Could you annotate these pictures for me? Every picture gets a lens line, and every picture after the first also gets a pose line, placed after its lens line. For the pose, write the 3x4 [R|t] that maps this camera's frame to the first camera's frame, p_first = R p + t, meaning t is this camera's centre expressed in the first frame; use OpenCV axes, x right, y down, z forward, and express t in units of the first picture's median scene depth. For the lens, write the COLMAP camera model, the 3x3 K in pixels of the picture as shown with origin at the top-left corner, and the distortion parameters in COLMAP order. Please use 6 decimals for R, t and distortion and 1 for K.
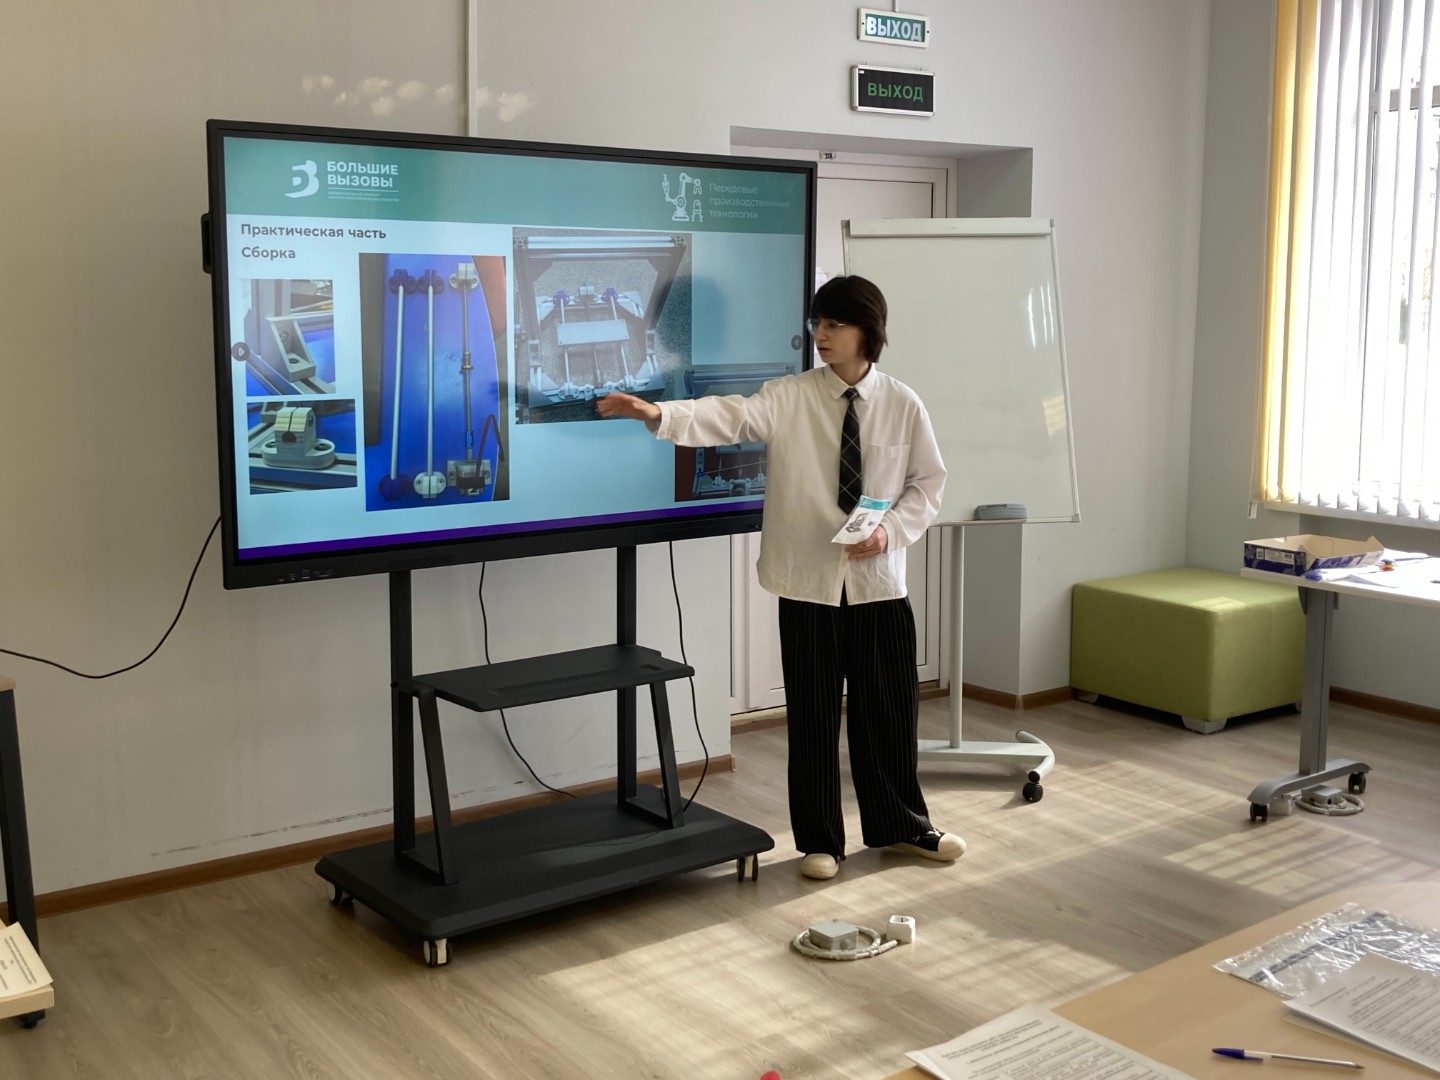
lens RADIAL K [[1652.2, 0, 731.7], [0, 1652.2, 547.1], [0, 0, 1]] dist [-0.048309, 0.000000]
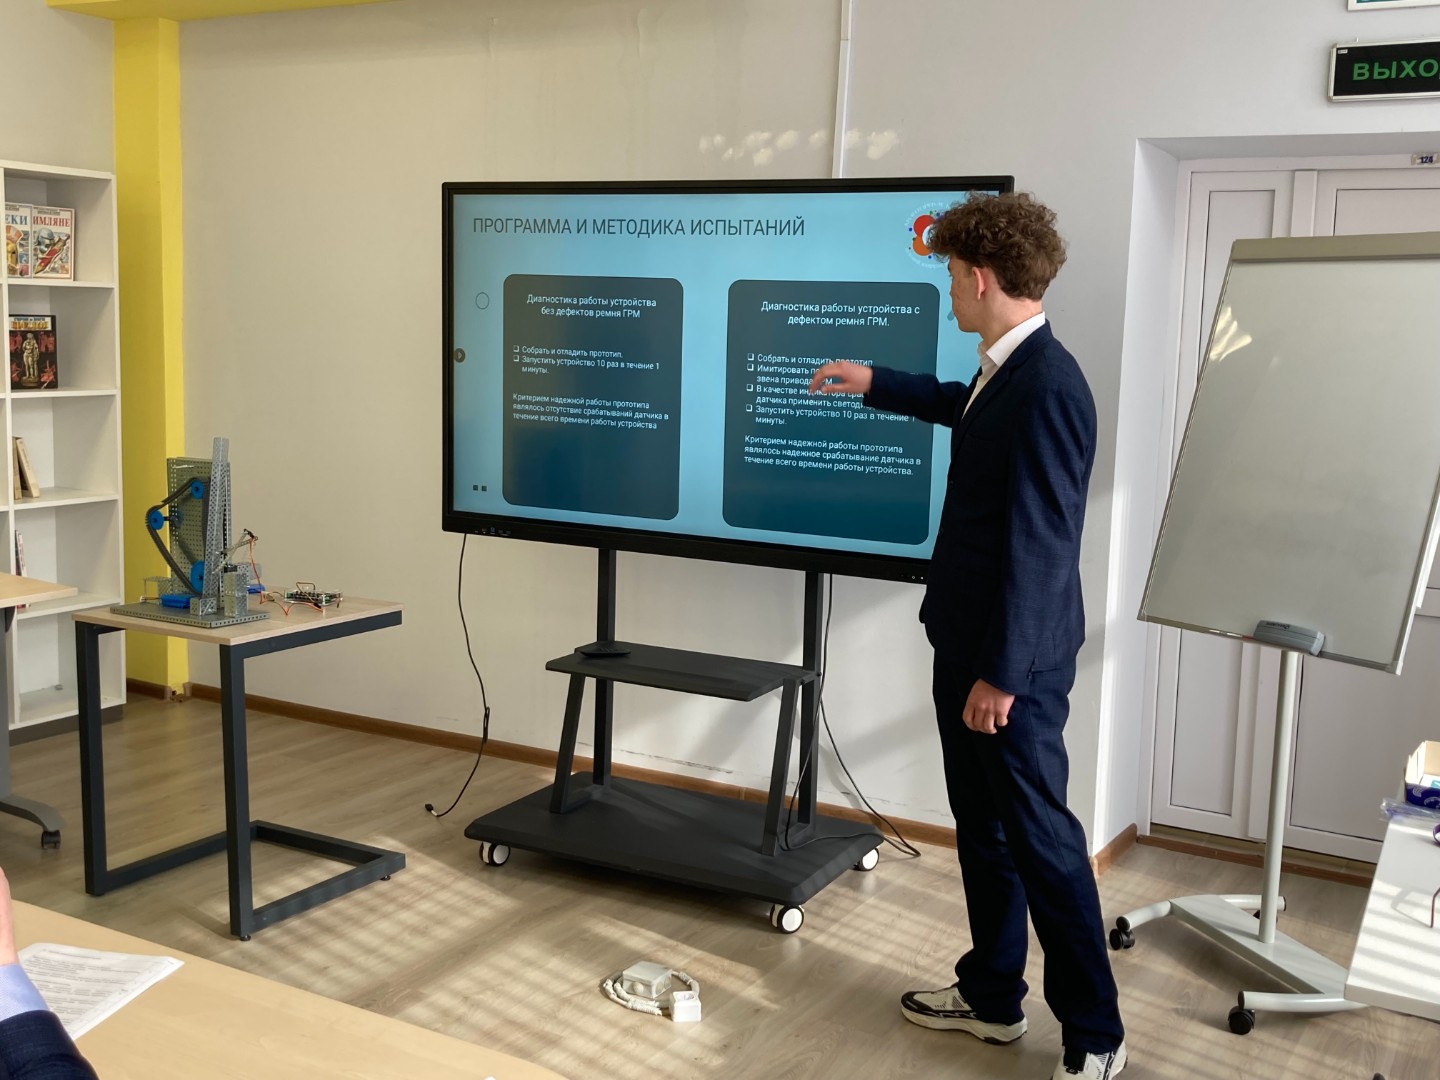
lens RADIAL K [[1487.6, 0, 727.5], [0, 1487.6, 530.4], [0, 0, 1]] dist [-0.023575, 0.000000]
pose [[0.421769, 0.134172, -0.896721, 0.721862], [-0.167109, 0.983551, 0.068565, -0.079071], [0.891171, 0.120932, 0.437253, 0.551793]]
